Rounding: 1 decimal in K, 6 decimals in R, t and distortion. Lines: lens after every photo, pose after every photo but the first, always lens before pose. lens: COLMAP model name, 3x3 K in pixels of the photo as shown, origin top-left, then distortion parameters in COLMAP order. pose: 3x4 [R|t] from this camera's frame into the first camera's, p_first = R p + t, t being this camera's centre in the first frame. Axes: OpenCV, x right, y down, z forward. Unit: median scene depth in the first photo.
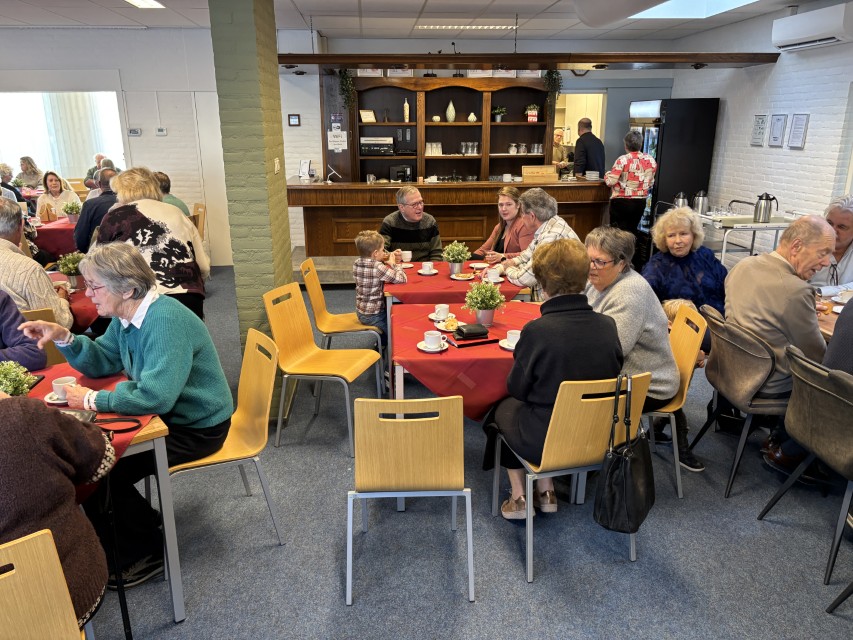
lens RADIAL K [[648.4, 0, 422.2], [0, 648.4, 318.3], [0, 0, 1]] dist [0.032776, -0.020069]
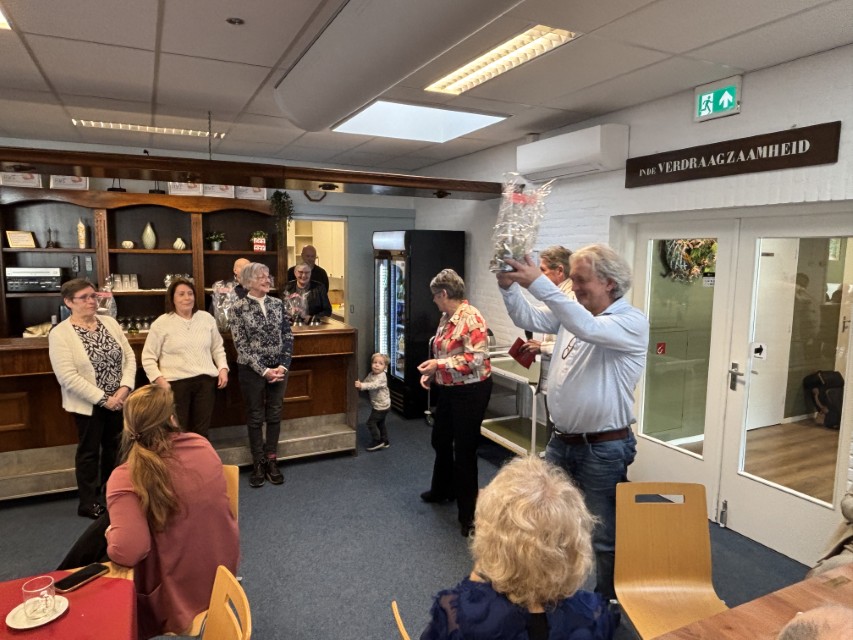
lens RADIAL K [[580.7, 0, 424.9], [0, 580.7, 328.0], [0, 0, 1]] dist [0.018993, -0.012556]
pose [[0.932972, -0.029449, 0.358741, 0.098934], [0.085424, 0.986289, -0.141195, -0.086075], [-0.349665, 0.162376, 0.922696, 0.270180]]
